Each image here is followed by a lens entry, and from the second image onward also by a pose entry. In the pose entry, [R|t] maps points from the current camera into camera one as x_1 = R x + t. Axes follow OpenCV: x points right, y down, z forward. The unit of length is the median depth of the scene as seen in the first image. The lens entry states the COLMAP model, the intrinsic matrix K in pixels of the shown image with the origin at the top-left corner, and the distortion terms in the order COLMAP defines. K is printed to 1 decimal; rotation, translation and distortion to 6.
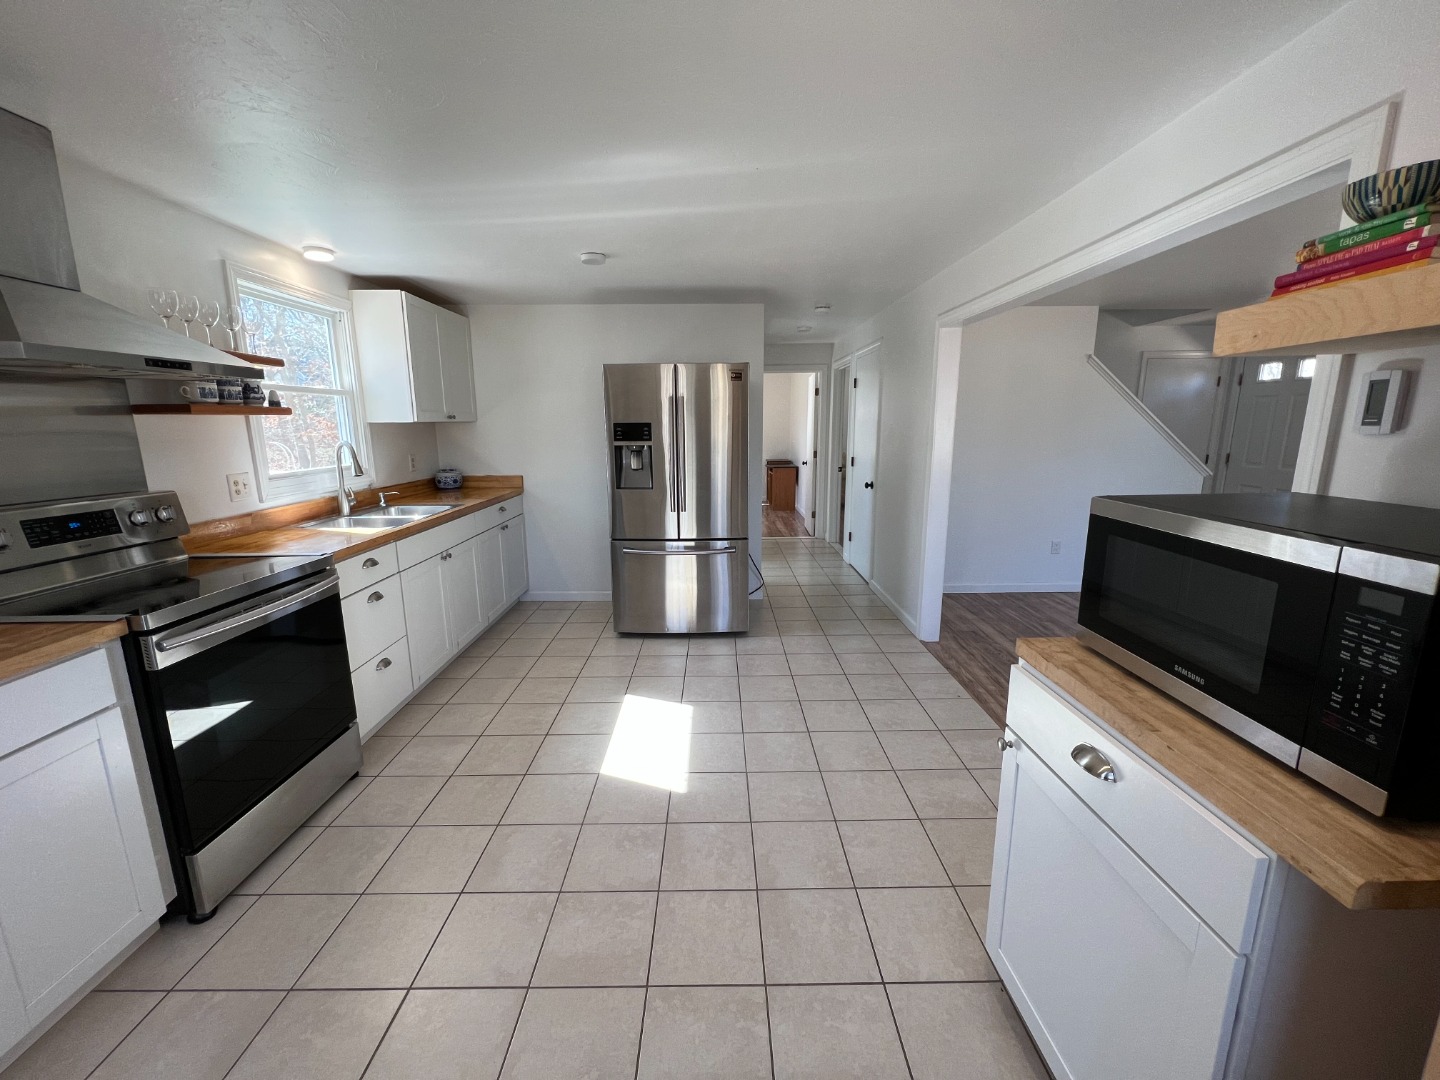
lens RADIAL K [[574.6, 0, 721.9], [0, 574.6, 539.7], [0, 0, 1]] dist [-0.002818, -0.000136]
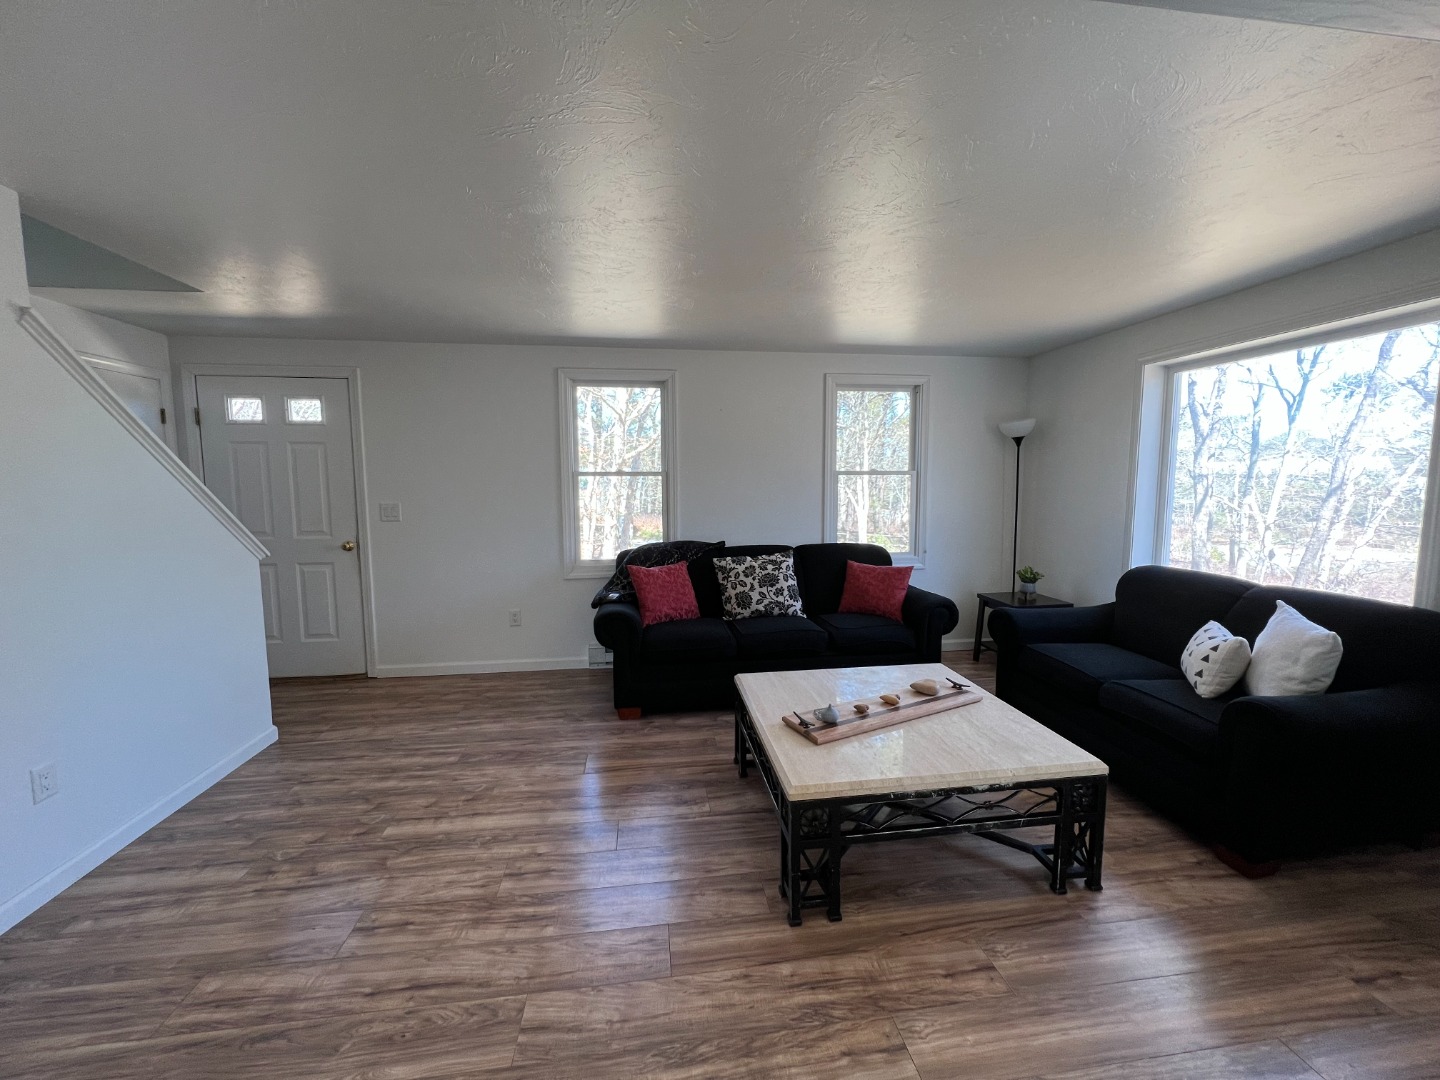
lens RADIAL K [[574.6, 0, 723.6], [0, 574.6, 535.6], [0, 0, 1]] dist [-0.002818, -0.000136]
pose [[-0.128525, -0.086006, 0.987970, 0.276493], [0.202634, 0.972937, 0.111058, -0.186278], [-0.970784, 0.214470, -0.107619, 1.025462]]
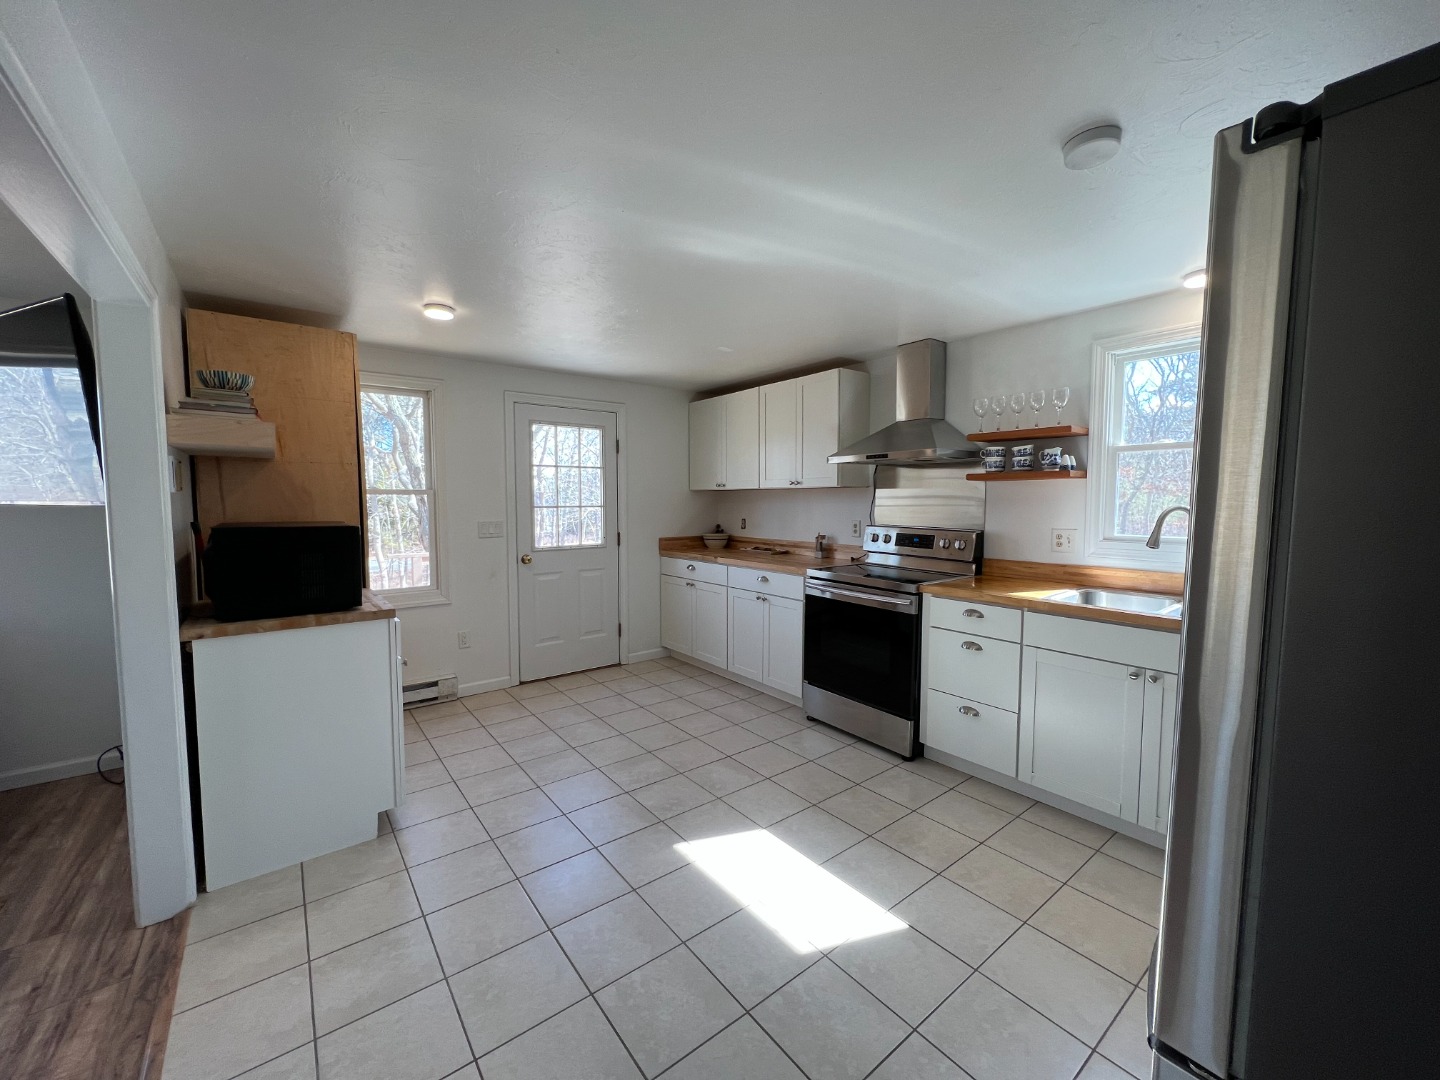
lens RADIAL K [[574.6, 0, 722.9], [0, 574.6, 536.7], [0, 0, 1]] dist [-0.002818, -0.000136]
pose [[-0.793698, 0.046743, -0.606513, 0.390424], [-0.114631, 0.967688, 0.224587, -0.276597], [0.597414, 0.247780, -0.762694, 1.453254]]
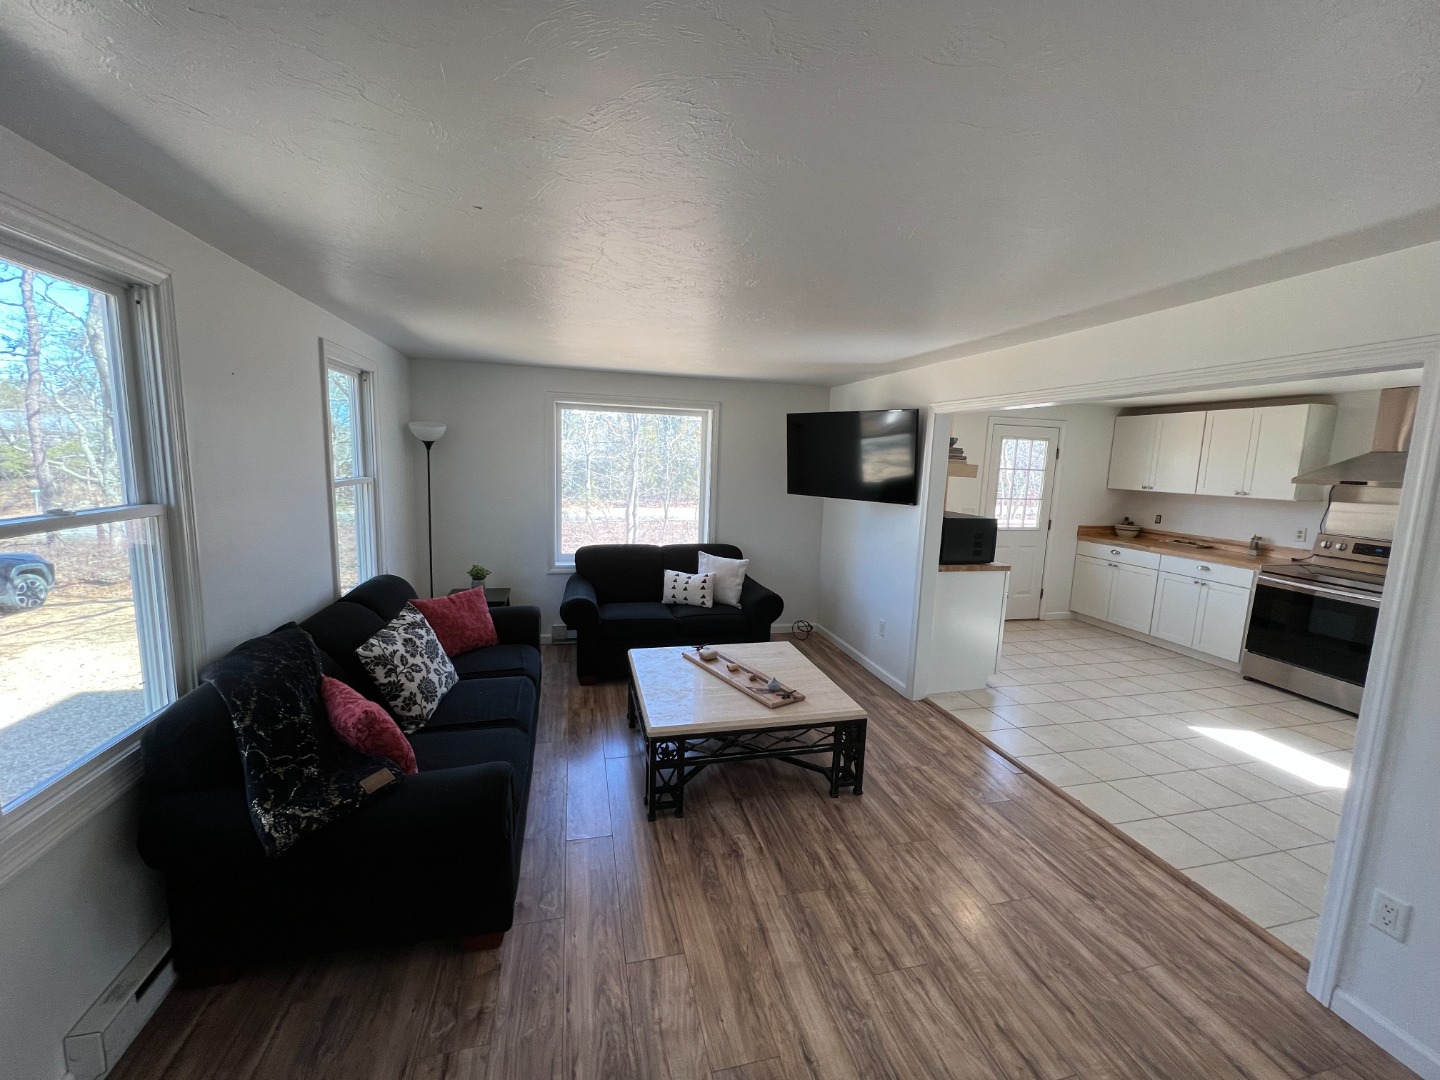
lens RADIAL K [[574.6, 0, 717.2], [0, 574.6, 537.8], [0, 0, 1]] dist [-0.002818, -0.000136]
pose [[-0.971925, 0.005945, -0.235217, 1.421162], [-0.073630, 0.941788, 0.328046, -0.447455], [0.223475, 0.336155, -0.914909, 1.751789]]
